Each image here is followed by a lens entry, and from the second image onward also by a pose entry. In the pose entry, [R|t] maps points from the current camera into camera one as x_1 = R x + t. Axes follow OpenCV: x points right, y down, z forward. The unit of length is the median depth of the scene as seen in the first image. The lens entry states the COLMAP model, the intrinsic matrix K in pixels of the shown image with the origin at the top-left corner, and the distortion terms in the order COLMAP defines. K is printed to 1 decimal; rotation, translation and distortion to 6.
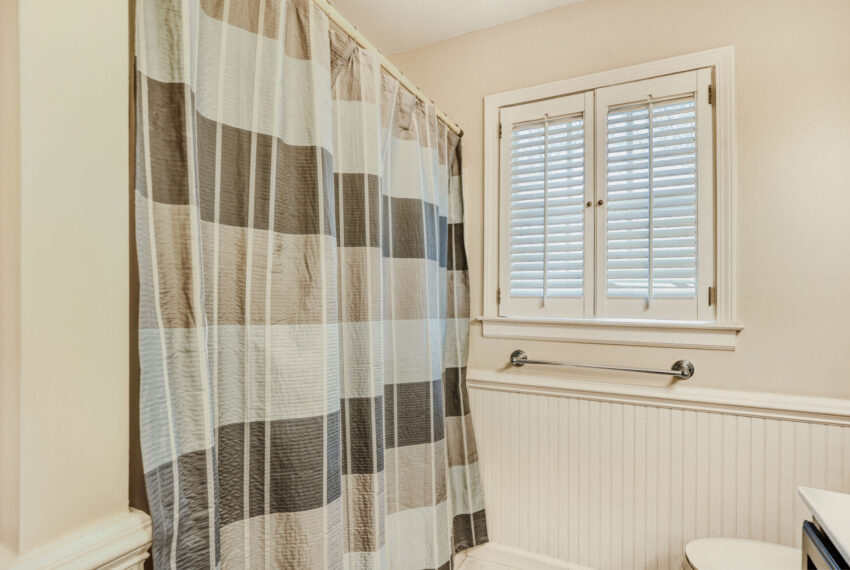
lens RADIAL K [[424.7, 0, 424.7], [0, 424.7, 295.8], [0, 0, 1]] dist [-0.020189, -0.000083]
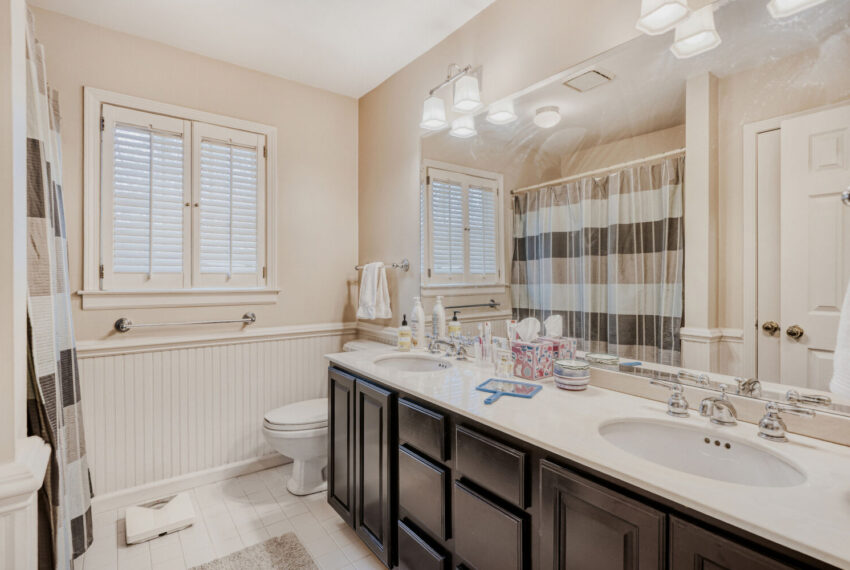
lens RADIAL K [[410.9, 0, 423.9], [0, 410.9, 275.0], [0, 0, 1]] dist [-0.000320, -0.000025]
pose [[0.416760, -0.004063, 0.909007, -0.497538], [-0.003899, 0.999973, 0.006257, -0.001233], [-0.909008, -0.006152, 0.416733, -0.240847]]
